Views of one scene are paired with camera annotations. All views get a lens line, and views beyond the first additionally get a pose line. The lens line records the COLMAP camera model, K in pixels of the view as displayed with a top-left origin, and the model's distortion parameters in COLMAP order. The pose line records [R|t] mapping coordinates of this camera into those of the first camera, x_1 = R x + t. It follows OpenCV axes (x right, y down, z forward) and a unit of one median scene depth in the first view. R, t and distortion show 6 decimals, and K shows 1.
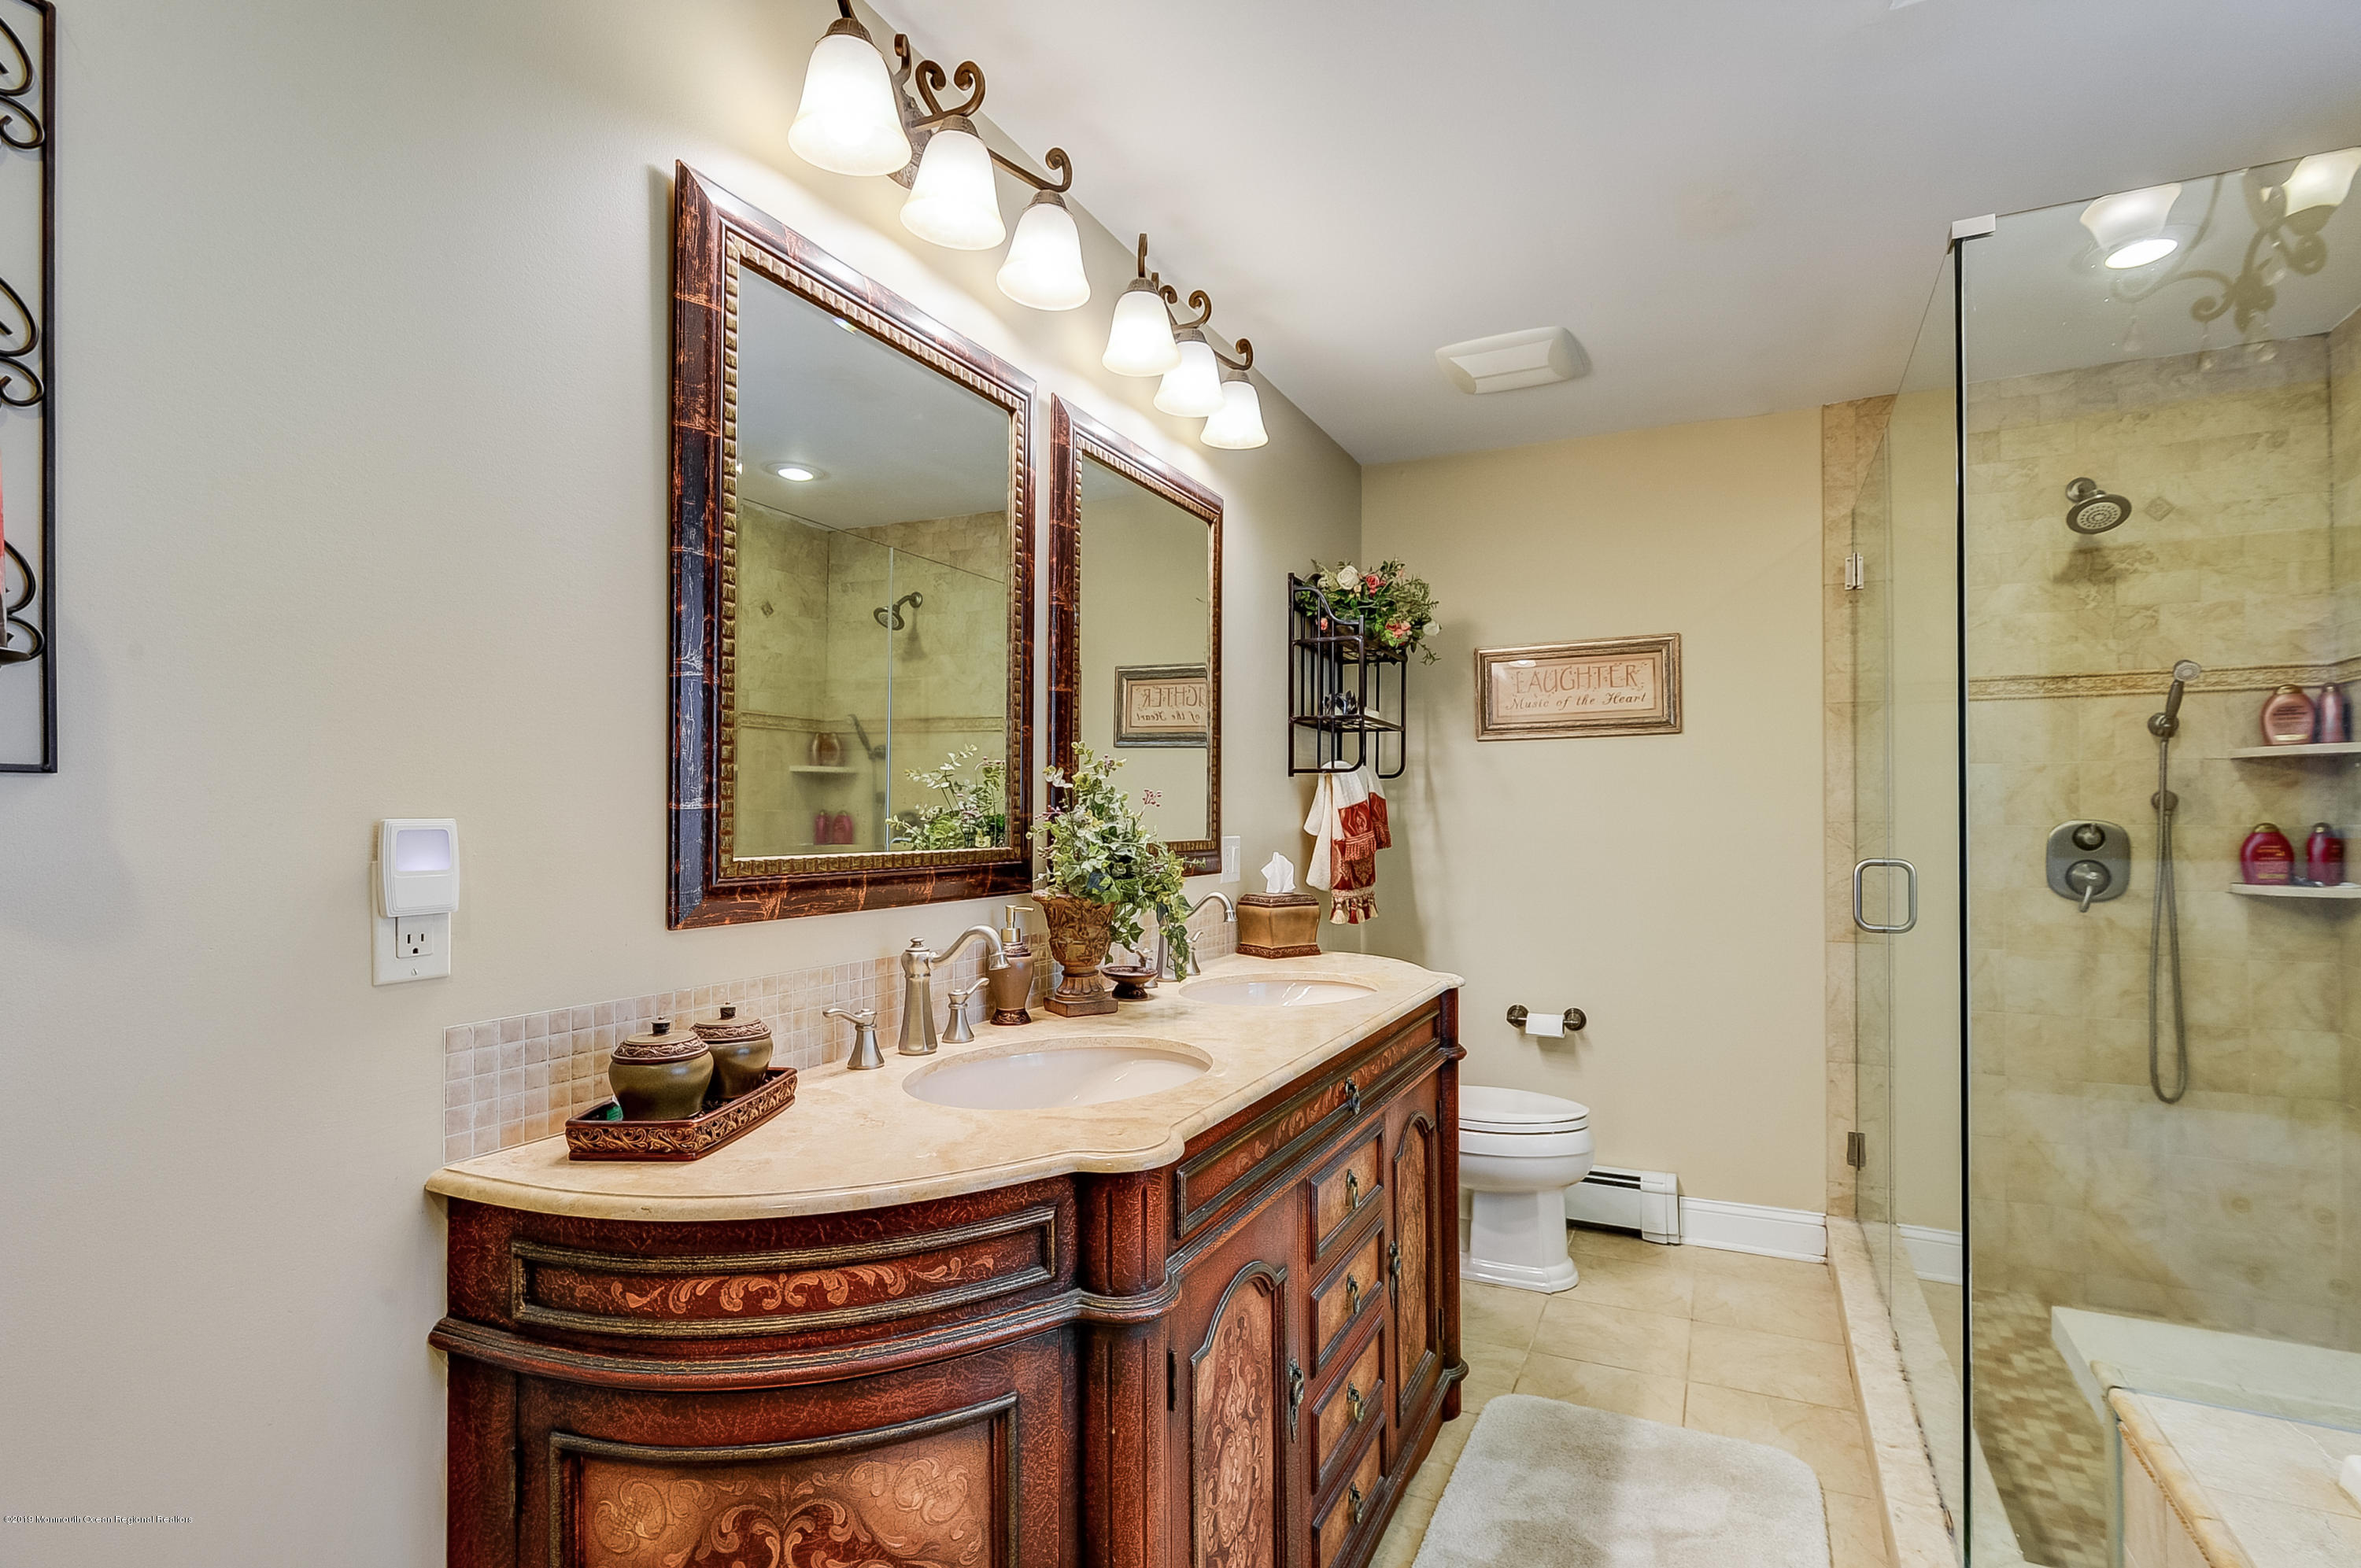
lens RADIAL K [[1139.4, 0, 1179.2], [0, 1139.4, 801.0], [0, 0, 1]] dist [0.002068, -0.004184]
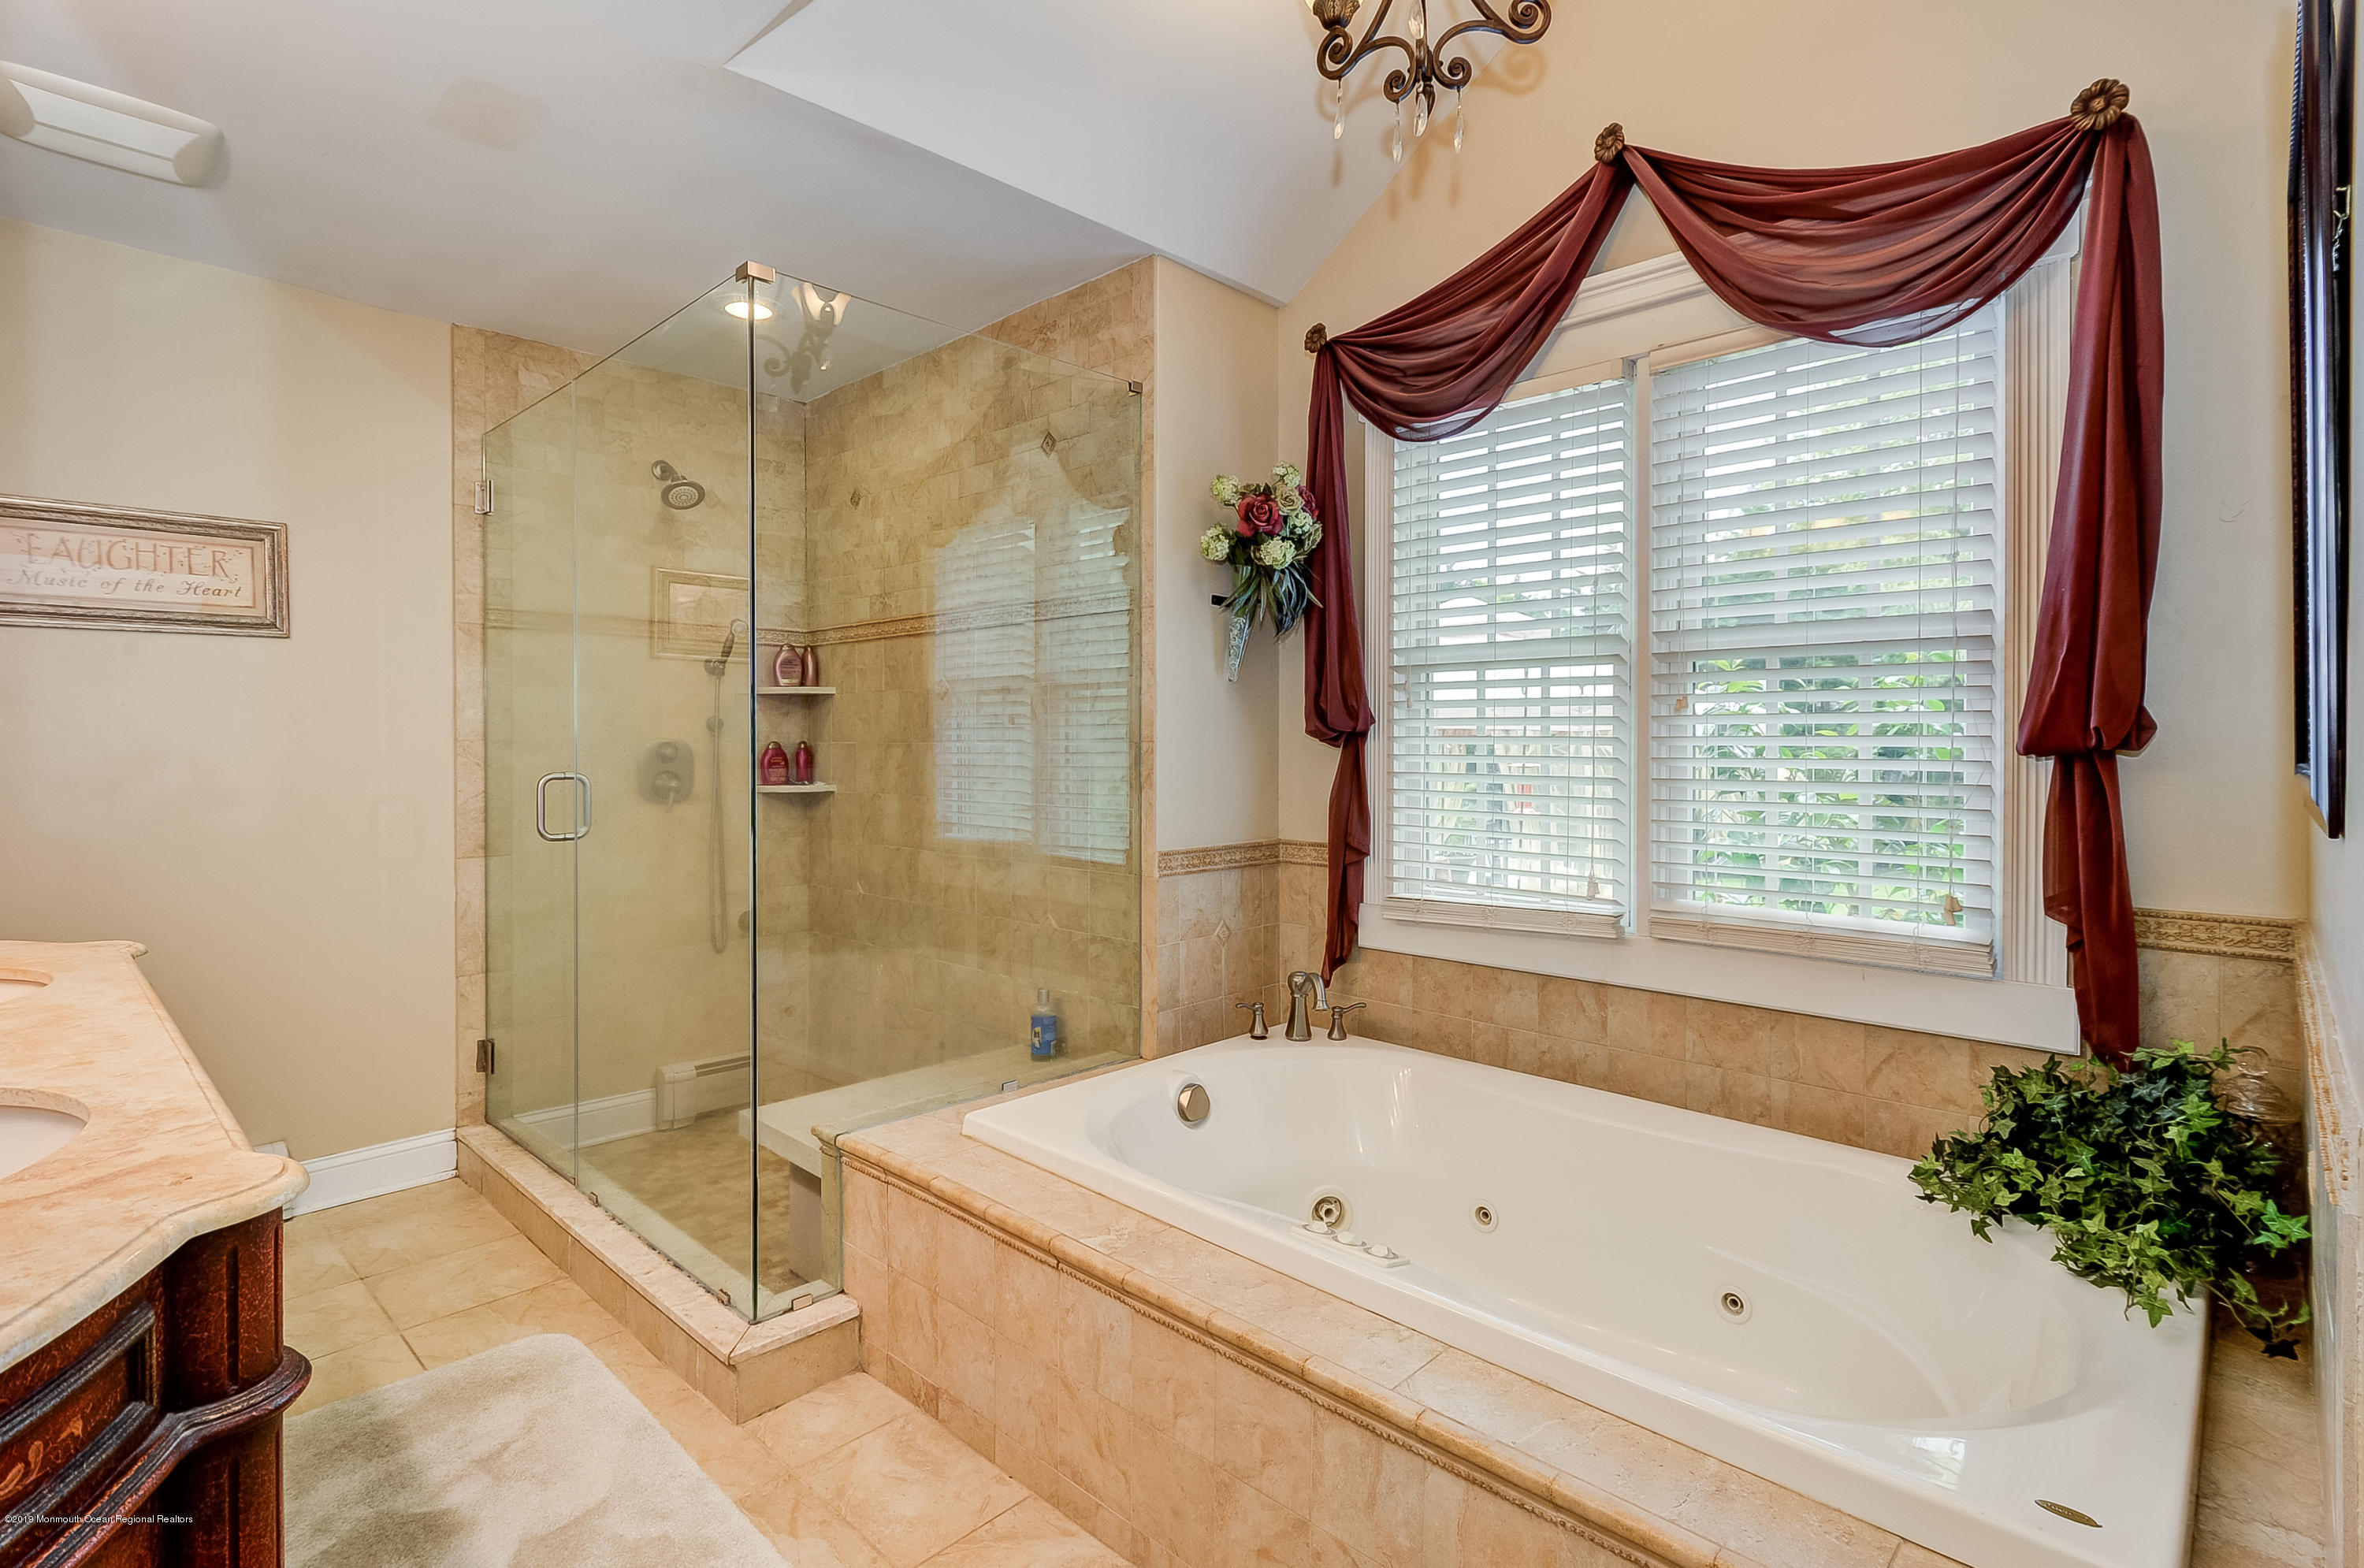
lens RADIAL K [[1140.9, 0, 1193.2], [0, 1140.9, 742.5], [0, 0, 1]] dist [0.002068, -0.004184]
pose [[0.288880, 0.000919, 0.957365, -0.228375], [-0.016665, 0.999853, 0.004069, 0.006019], [-0.957220, -0.017130, 0.288853, 0.092767]]
